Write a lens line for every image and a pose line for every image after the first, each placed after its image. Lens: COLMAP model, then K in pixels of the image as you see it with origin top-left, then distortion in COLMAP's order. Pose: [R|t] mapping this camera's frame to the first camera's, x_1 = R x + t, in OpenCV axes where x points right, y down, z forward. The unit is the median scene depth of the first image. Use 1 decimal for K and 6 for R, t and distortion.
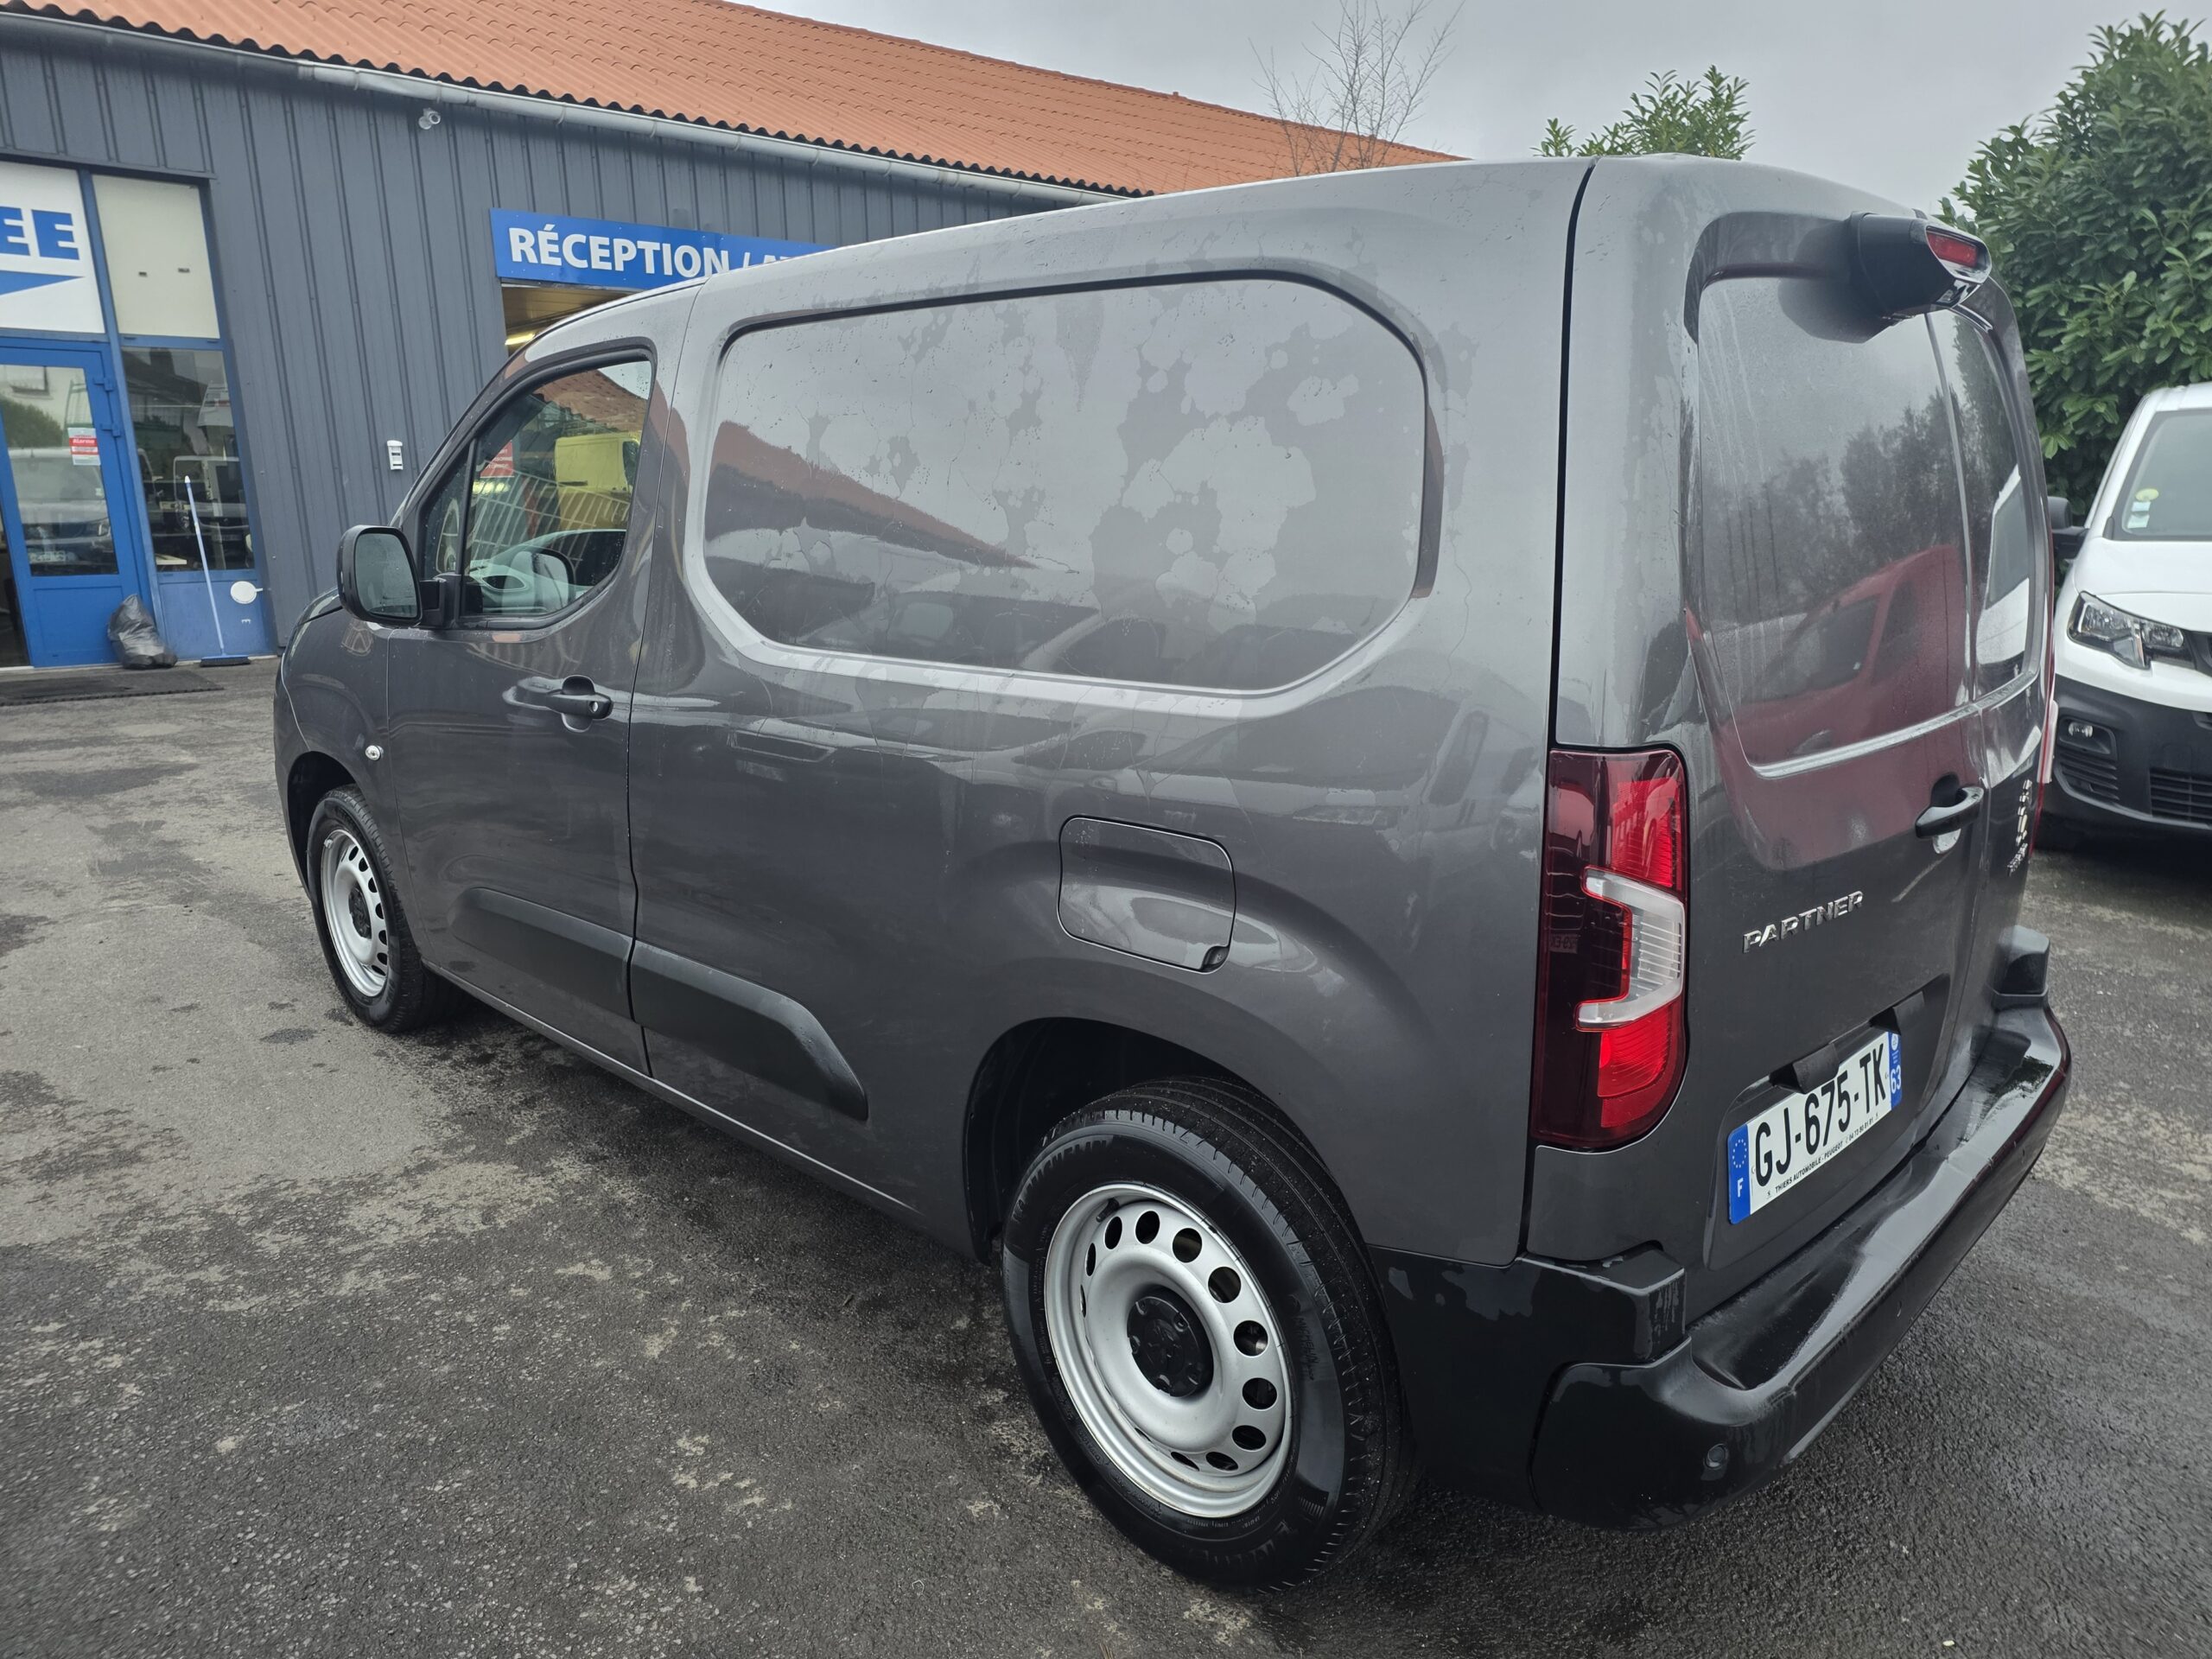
lens RADIAL K [[1530.5, 0, 1101.5], [0, 1530.5, 828.8], [0, 0, 1]] dist [0.047873, -0.019424]
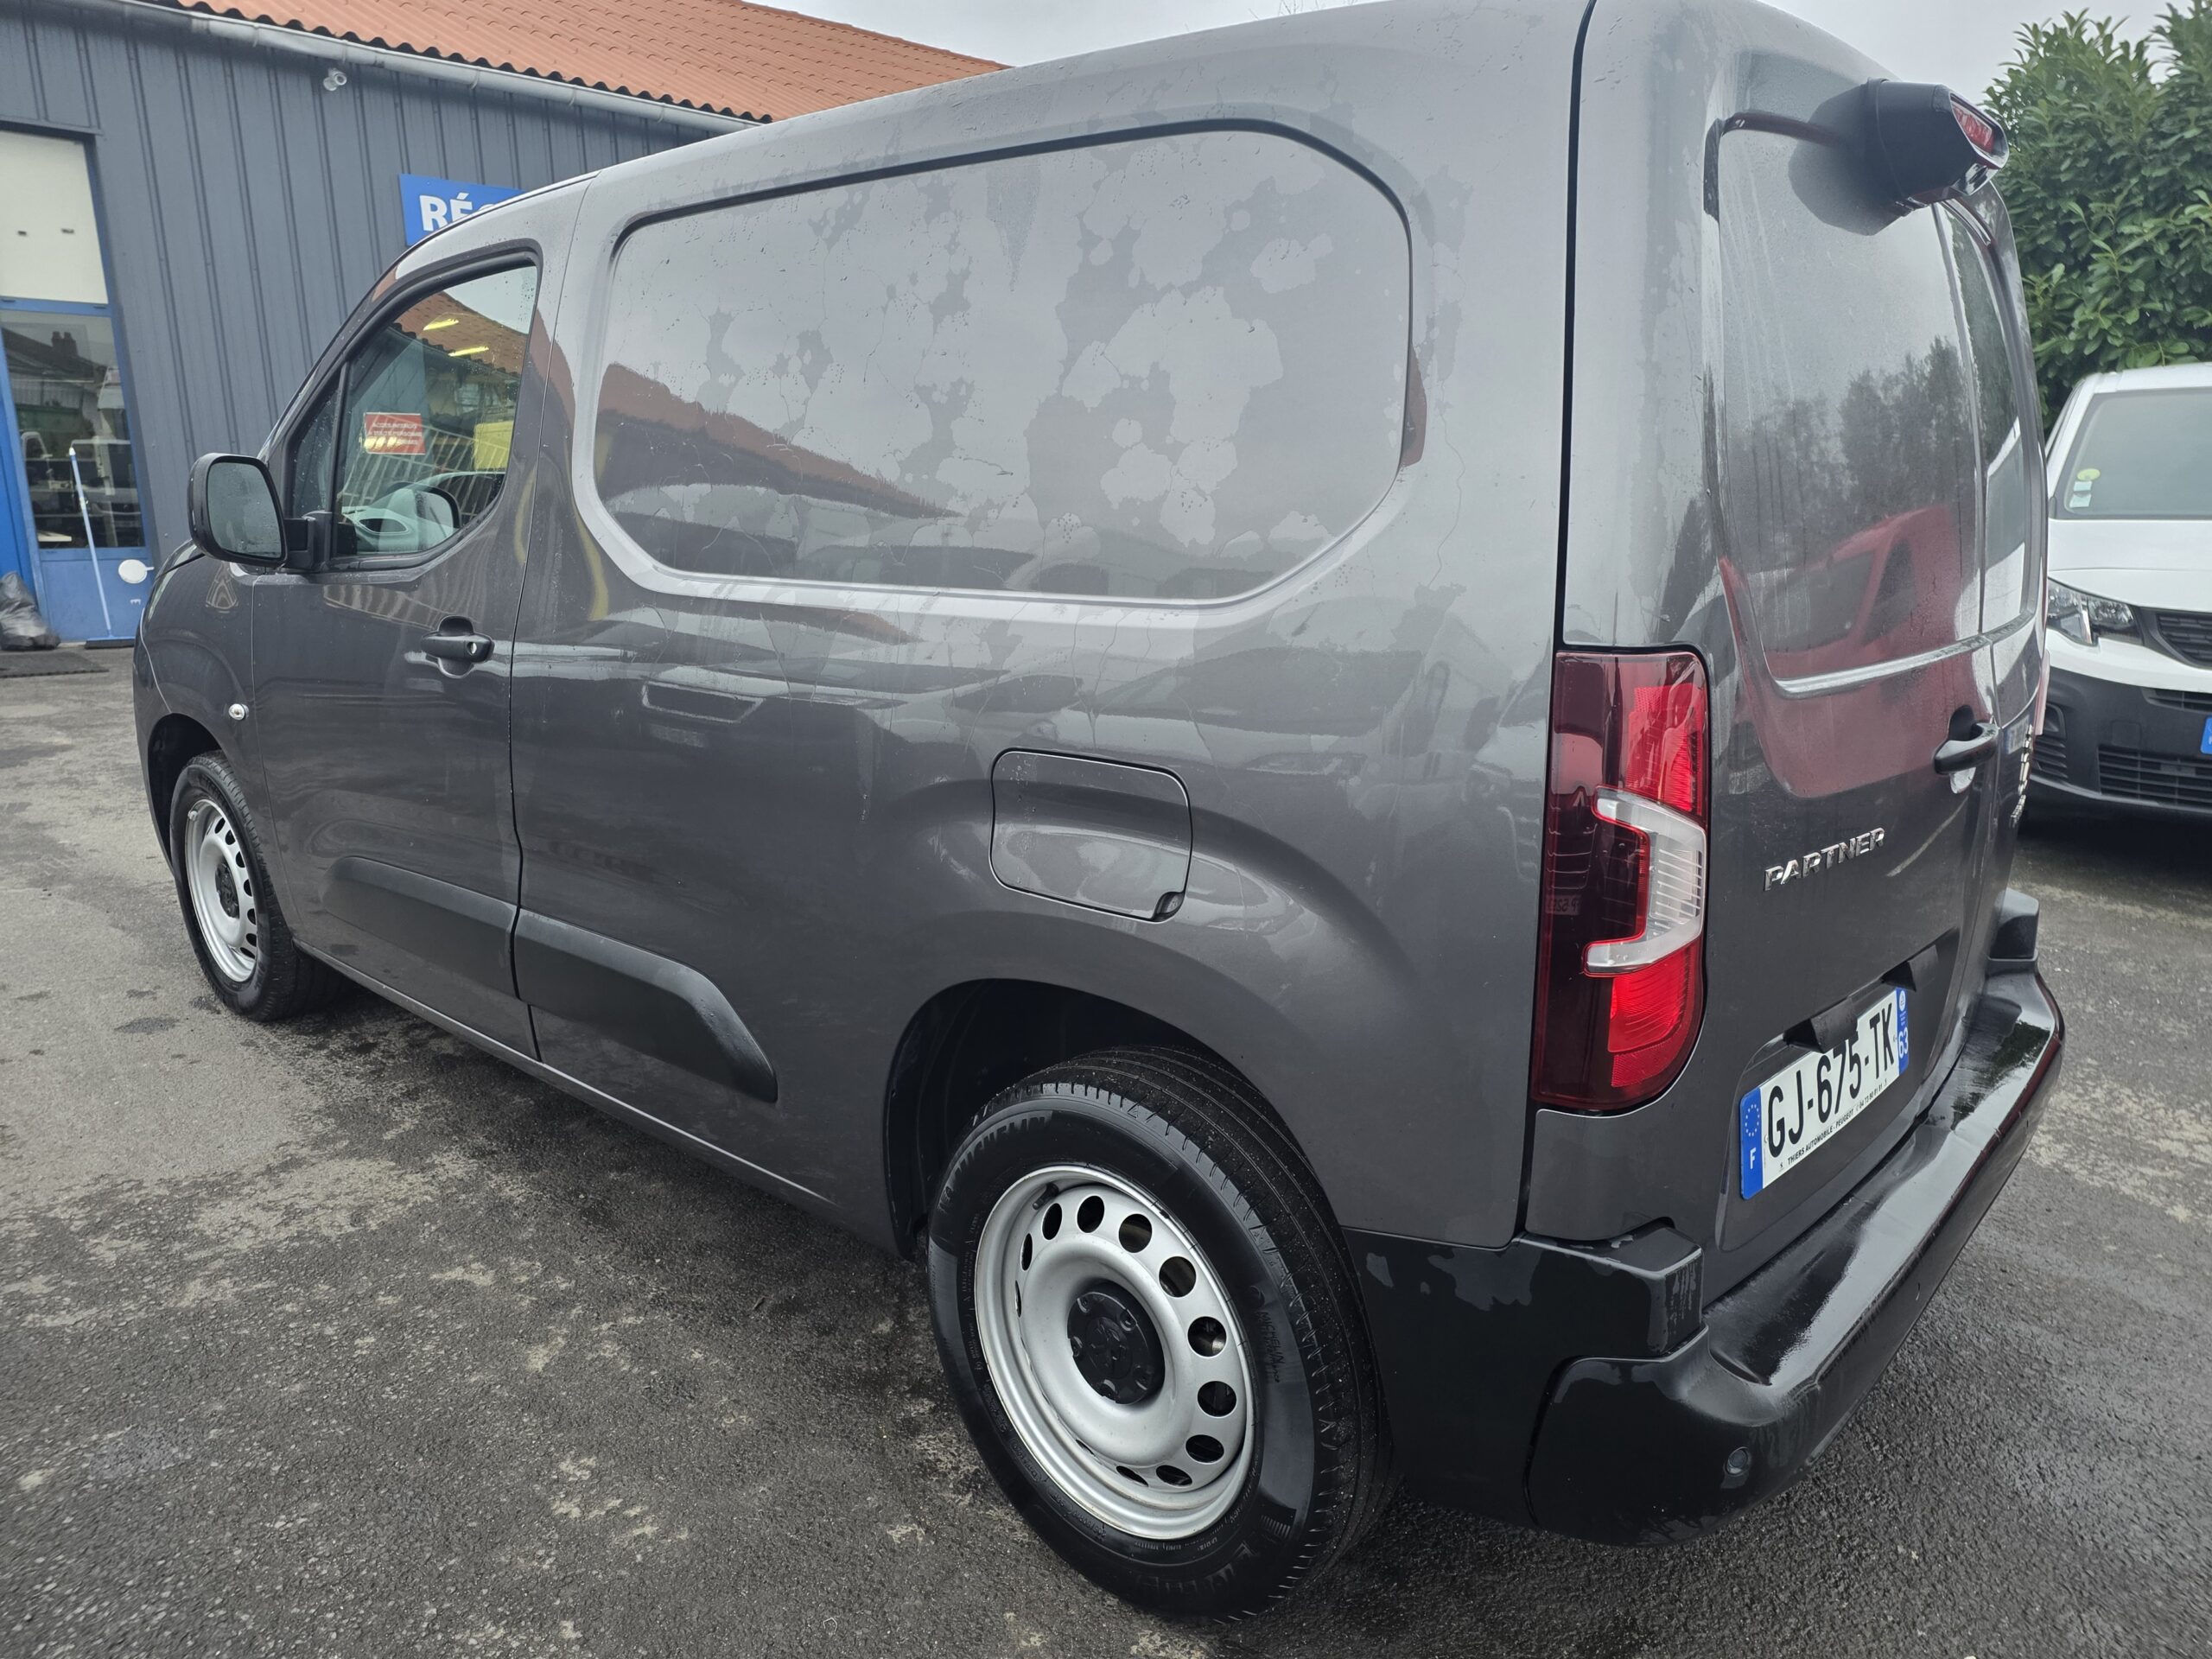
lens RADIAL K [[1492.5, 0, 1108.3], [0, 1492.5, 838.4], [0, 0, 1]] dist [0.036401, -0.008795]
pose [[0.998894, -0.000674, 0.047012, -0.000238], [0.000899, 0.999988, -0.004754, 0.039934], [-0.047008, 0.004791, 0.998883, 0.115580]]
